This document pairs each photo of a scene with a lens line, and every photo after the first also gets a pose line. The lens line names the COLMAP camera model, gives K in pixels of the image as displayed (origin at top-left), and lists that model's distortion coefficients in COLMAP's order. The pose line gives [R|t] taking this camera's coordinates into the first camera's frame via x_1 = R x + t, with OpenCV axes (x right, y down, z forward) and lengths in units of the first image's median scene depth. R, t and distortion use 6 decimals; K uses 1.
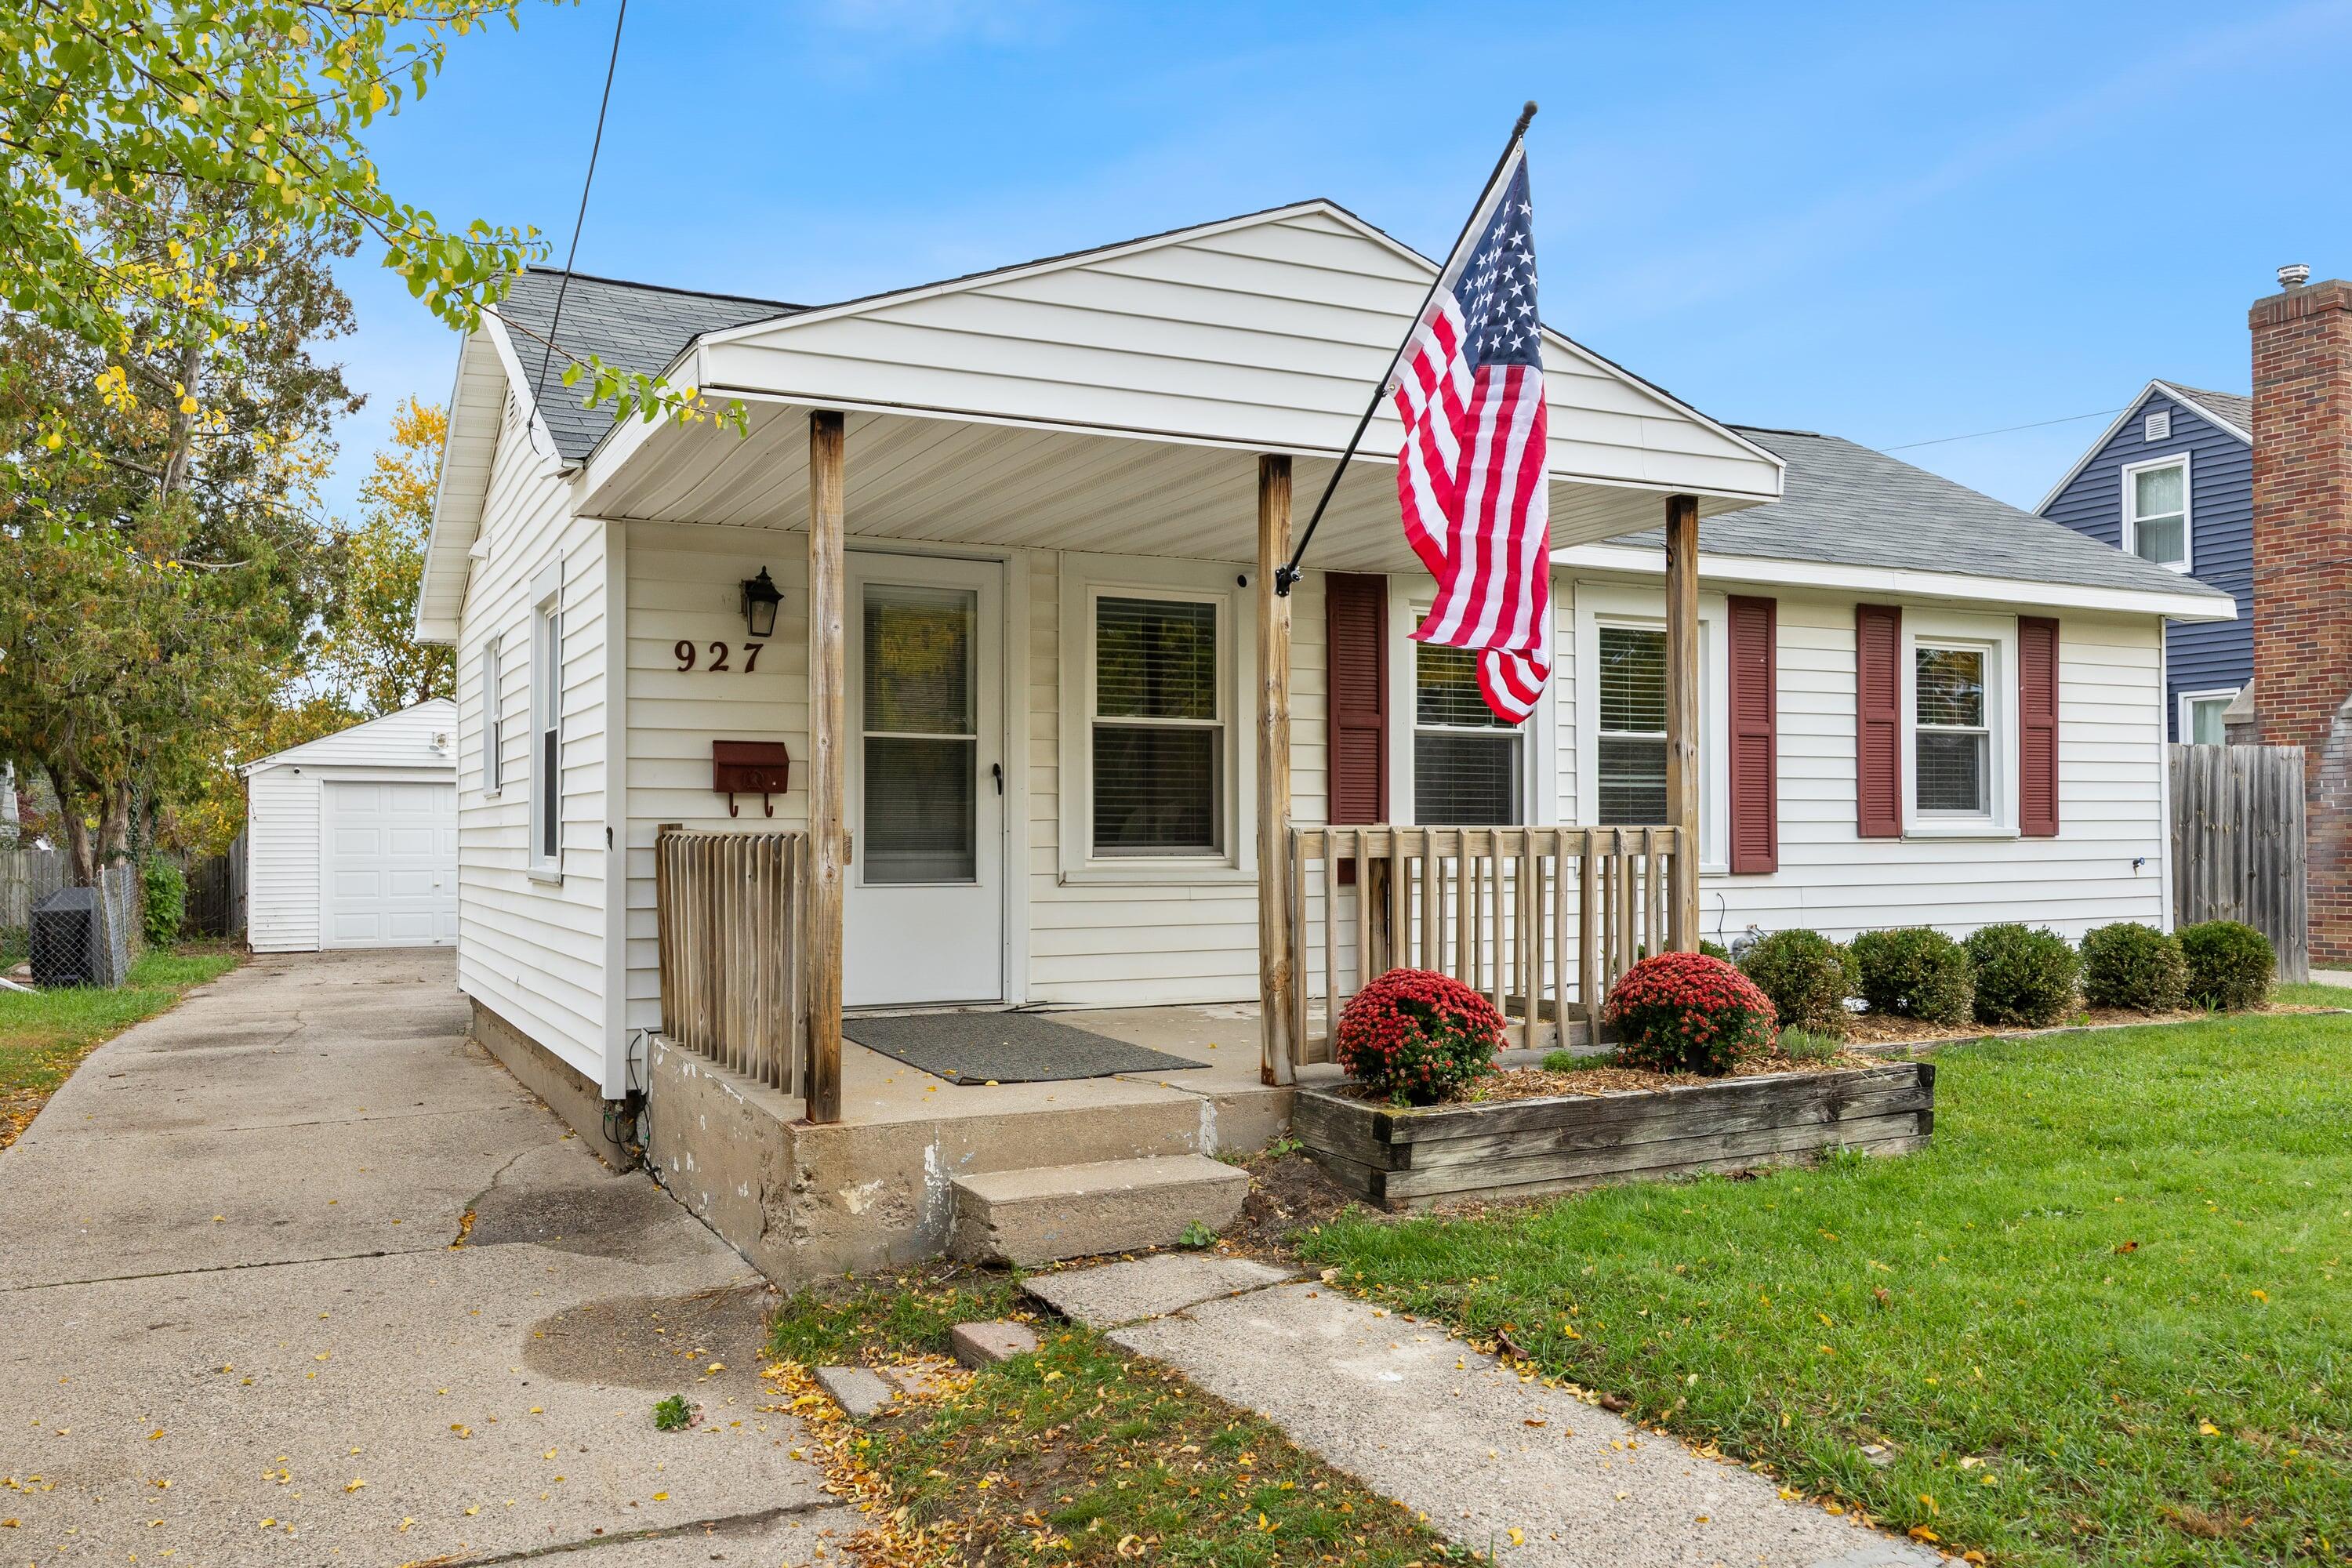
lens RADIAL K [[1838.2, 0, 1186.4], [0, 1838.2, 807.1], [0, 0, 1]] dist [0.001274, 0.005959]
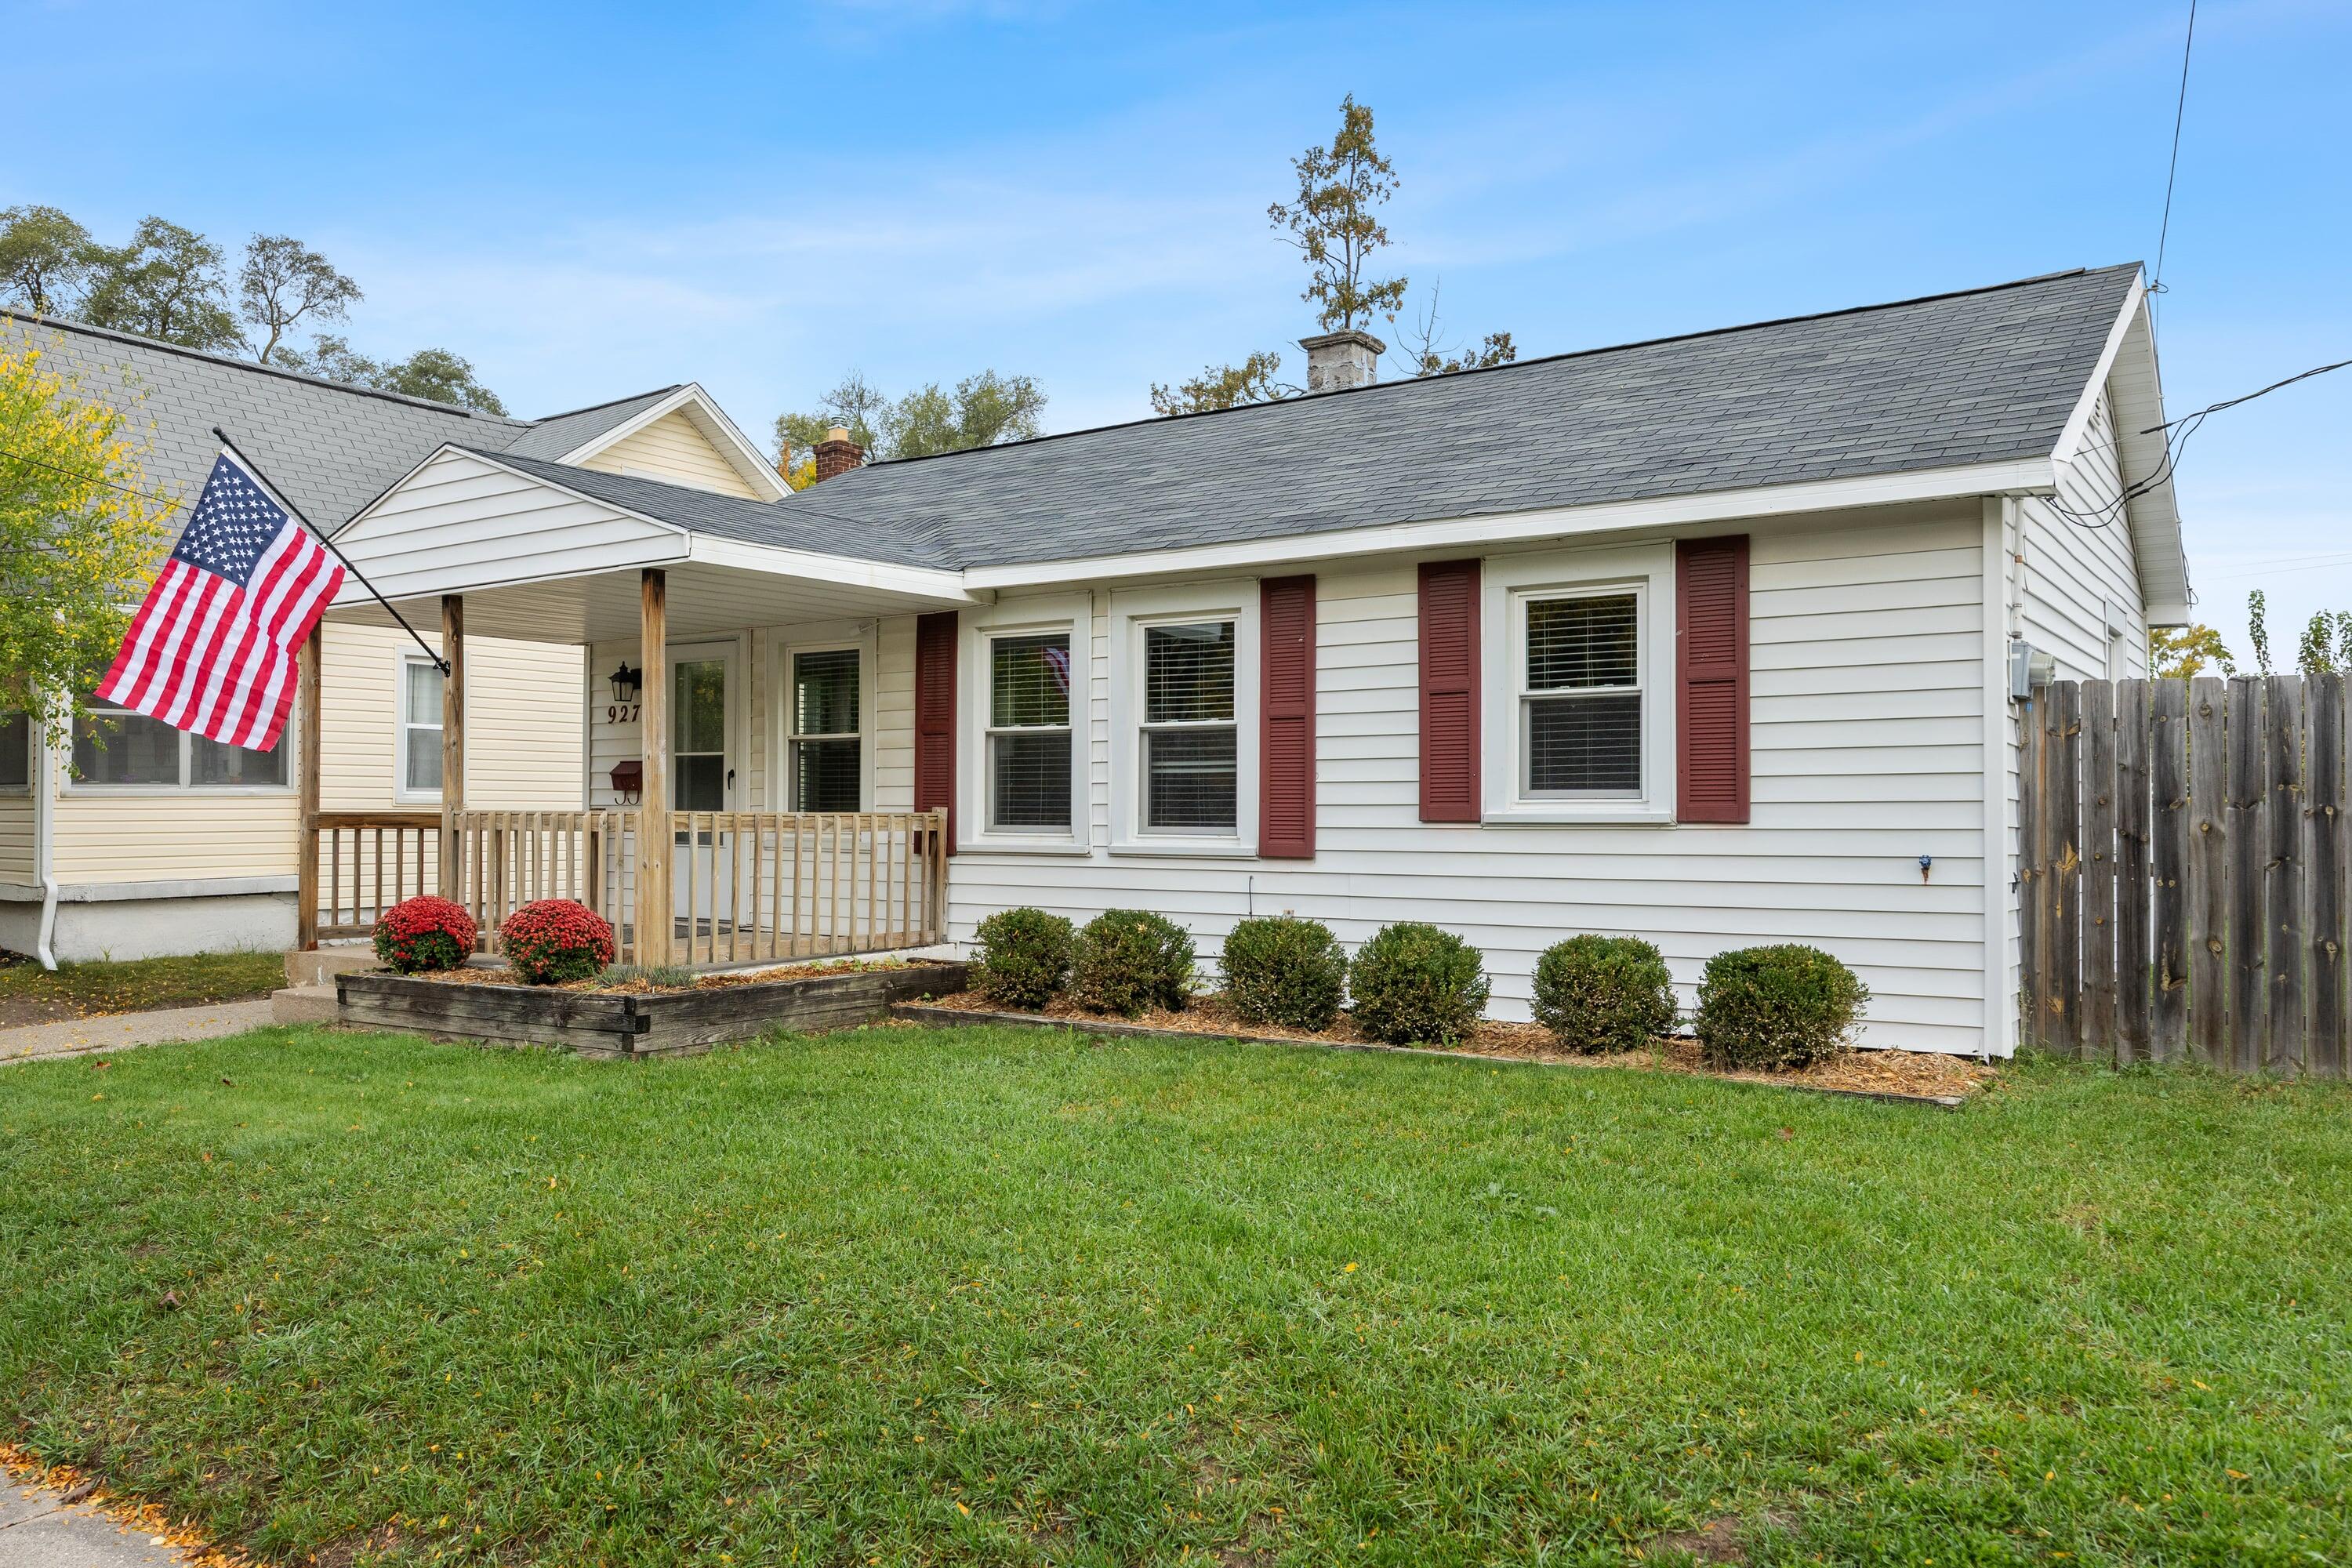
lens RADIAL K [[1726.8, 0, 1179.2], [0, 1726.8, 781.8], [0, 0, 1]] dist [-0.010498, -0.011220]
pose [[0.475807, -0.013265, -0.879450, 1.306064], [0.009807, 0.999904, -0.009776, 0.004342], [0.879495, -0.003974, 0.475892, 0.610451]]
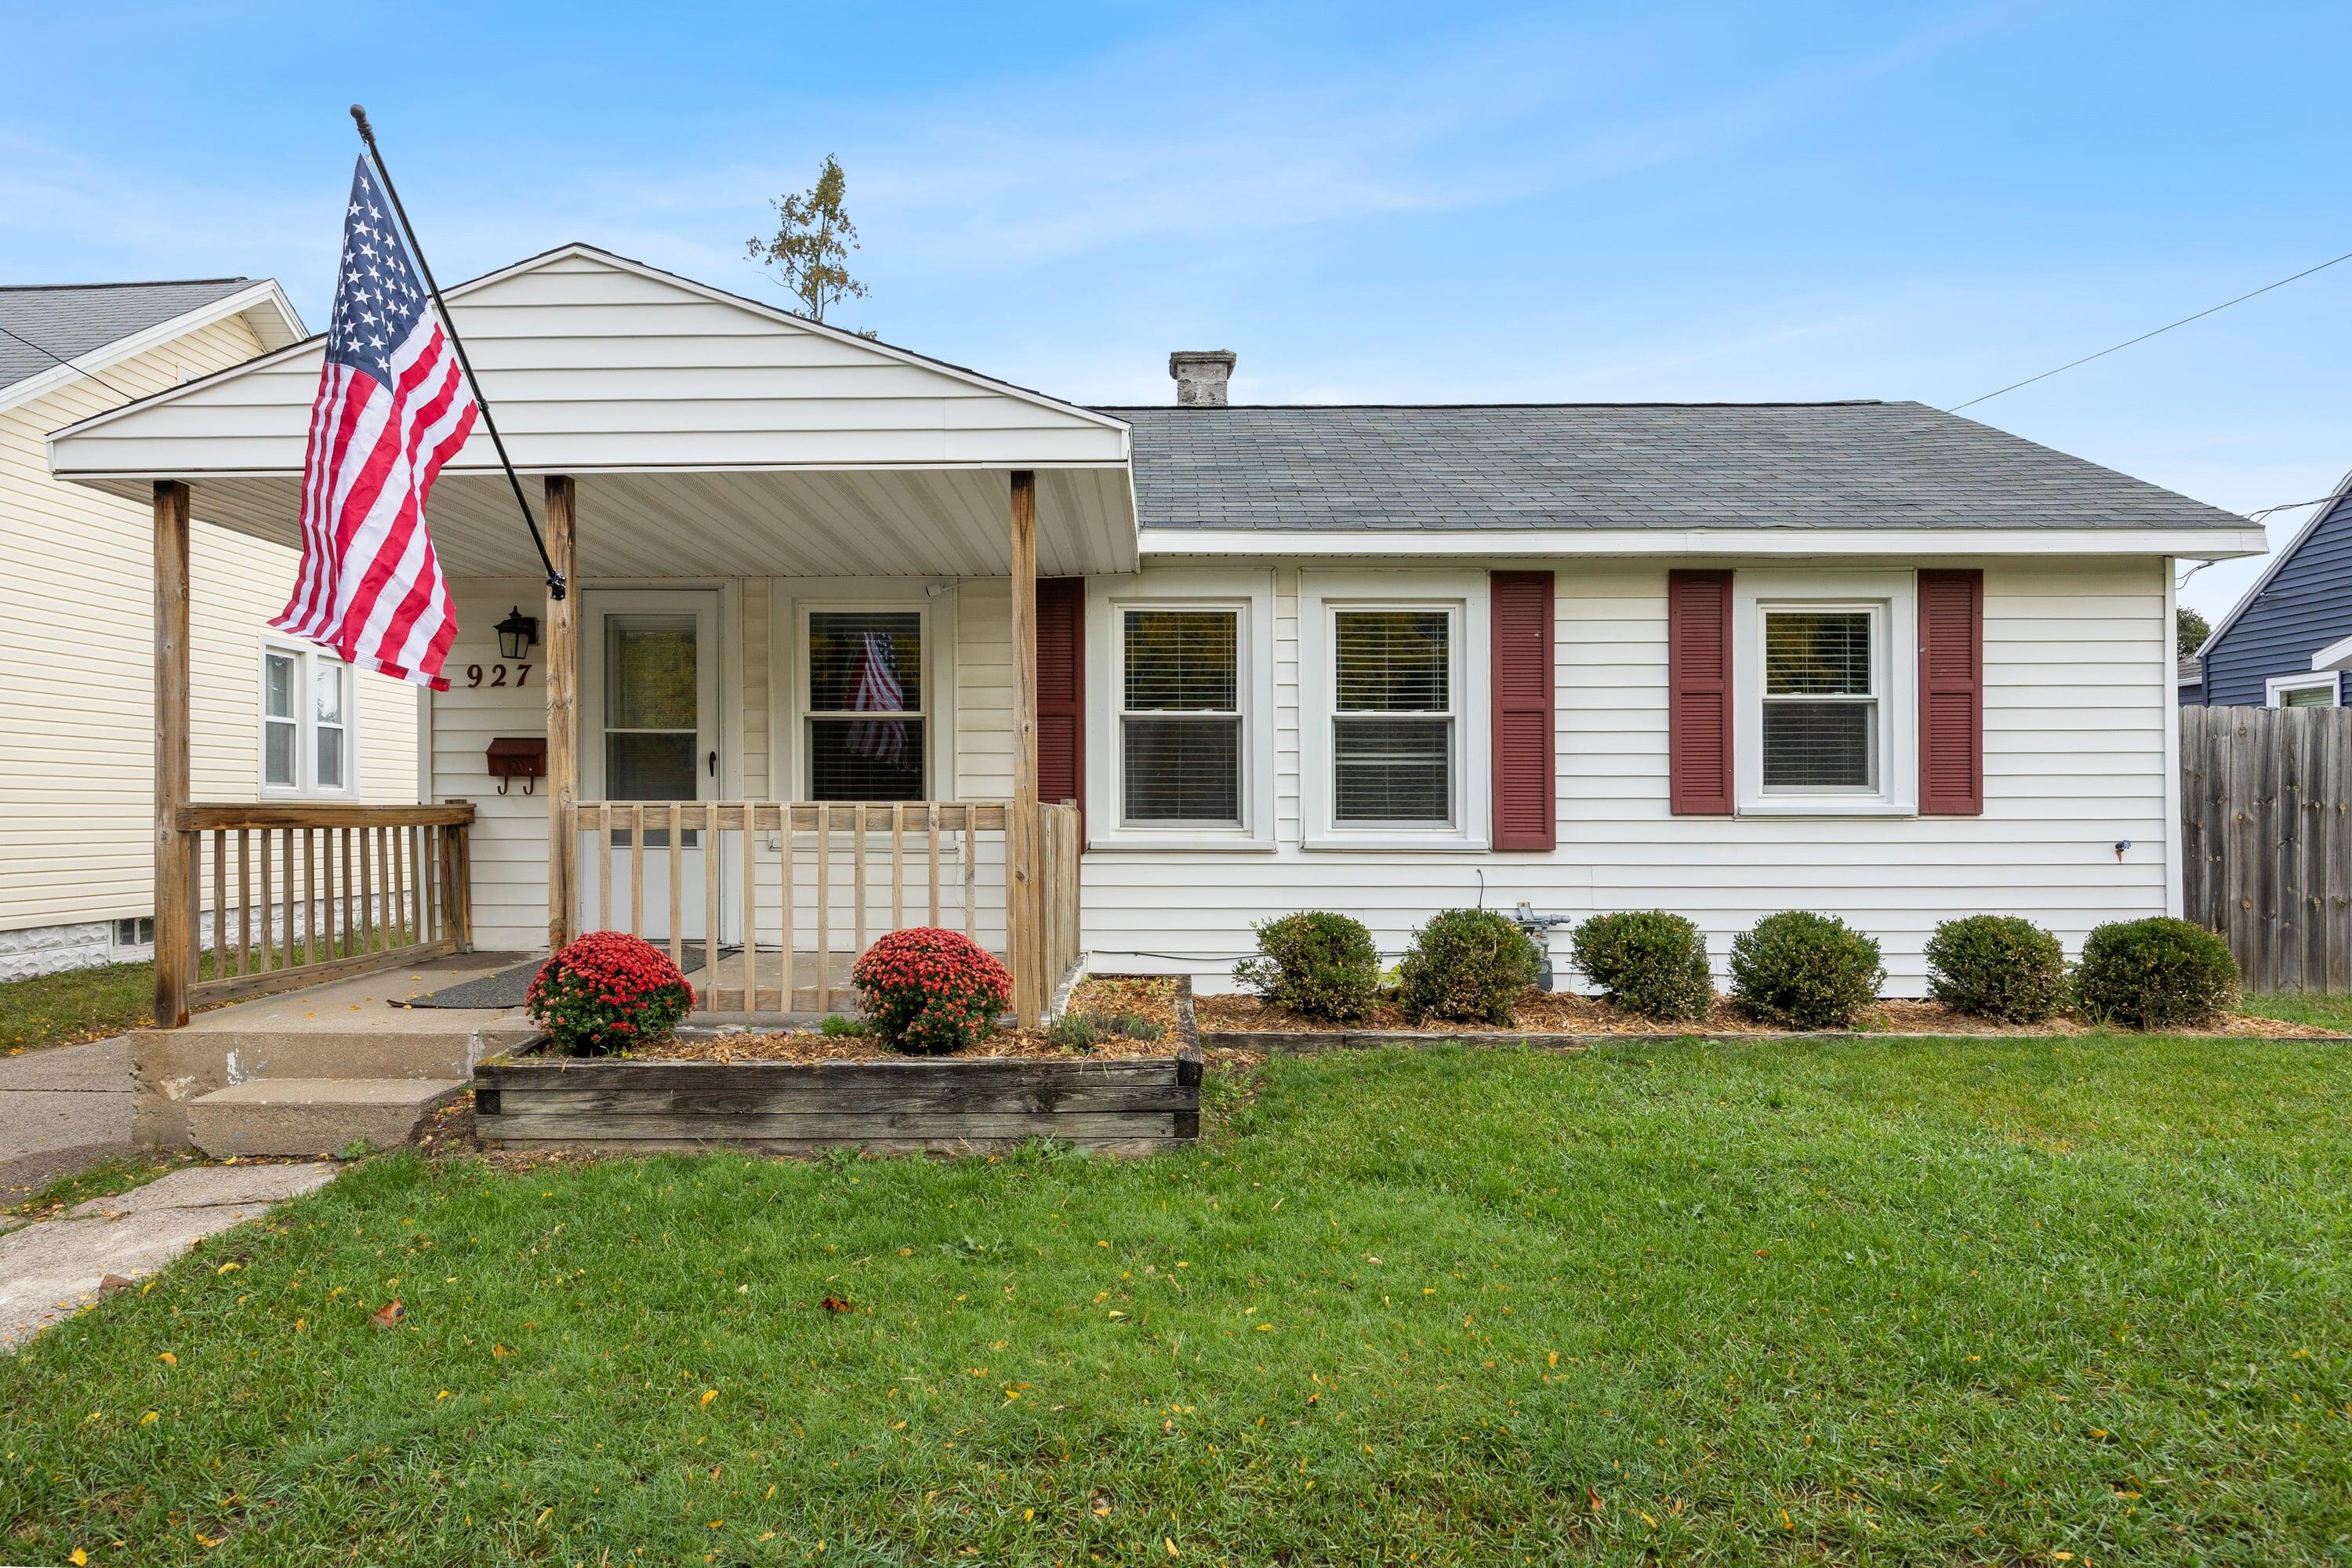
lens RADIAL K [[1332.5, 0, 1158.9], [0, 1332.5, 807.9], [0, 0, 1]] dist [-0.007980, 0.001156]
pose [[0.881692, 0.004088, -0.471808, 0.566756], [0.002984, 0.999894, 0.014241, 0.002618], [0.471816, -0.013964, 0.881586, 0.328046]]
